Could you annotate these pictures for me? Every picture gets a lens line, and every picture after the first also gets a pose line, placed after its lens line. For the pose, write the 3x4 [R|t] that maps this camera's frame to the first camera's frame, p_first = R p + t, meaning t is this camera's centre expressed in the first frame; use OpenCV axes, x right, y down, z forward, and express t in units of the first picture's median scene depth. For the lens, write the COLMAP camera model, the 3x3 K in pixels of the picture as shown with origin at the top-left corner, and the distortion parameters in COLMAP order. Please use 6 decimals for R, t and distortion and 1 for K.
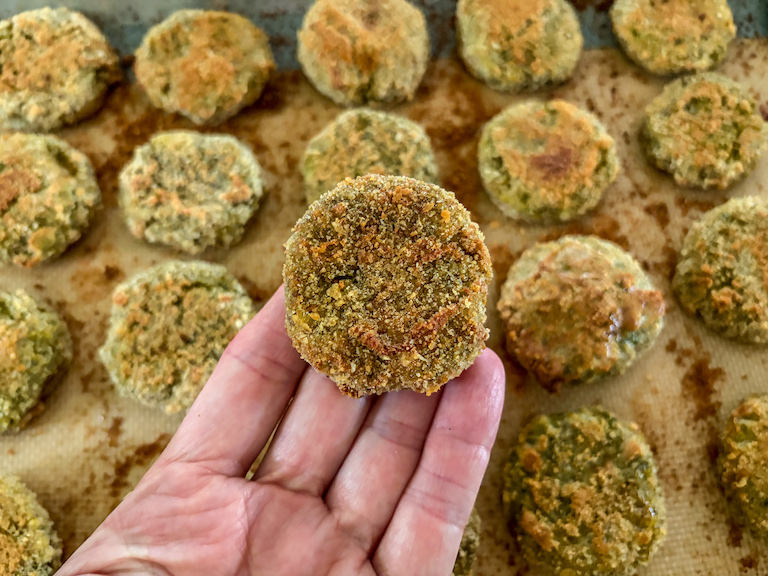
lens RADIAL K [[614.4, 0, 379.8], [0, 614.4, 288.1], [0, 0, 1]] dist [-0.058079, 0.012891]
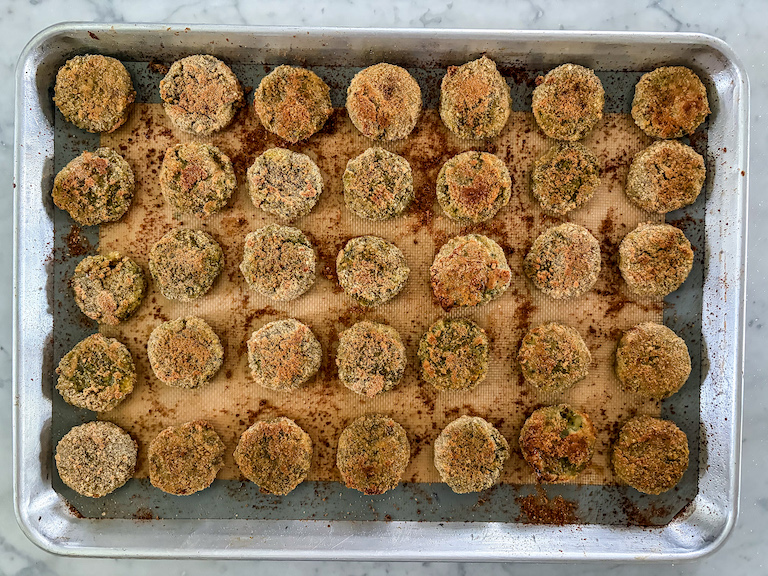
lens RADIAL K [[614.4, 0, 379.8], [0, 614.4, 288.1], [0, 0, 1]] dist [-0.058079, 0.012891]
pose [[0.993137, 0.116885, -0.004074, 0.034115], [-0.108237, 0.931745, 0.346607, -0.559897], [0.044309, -0.343787, 0.938002, -0.910700]]
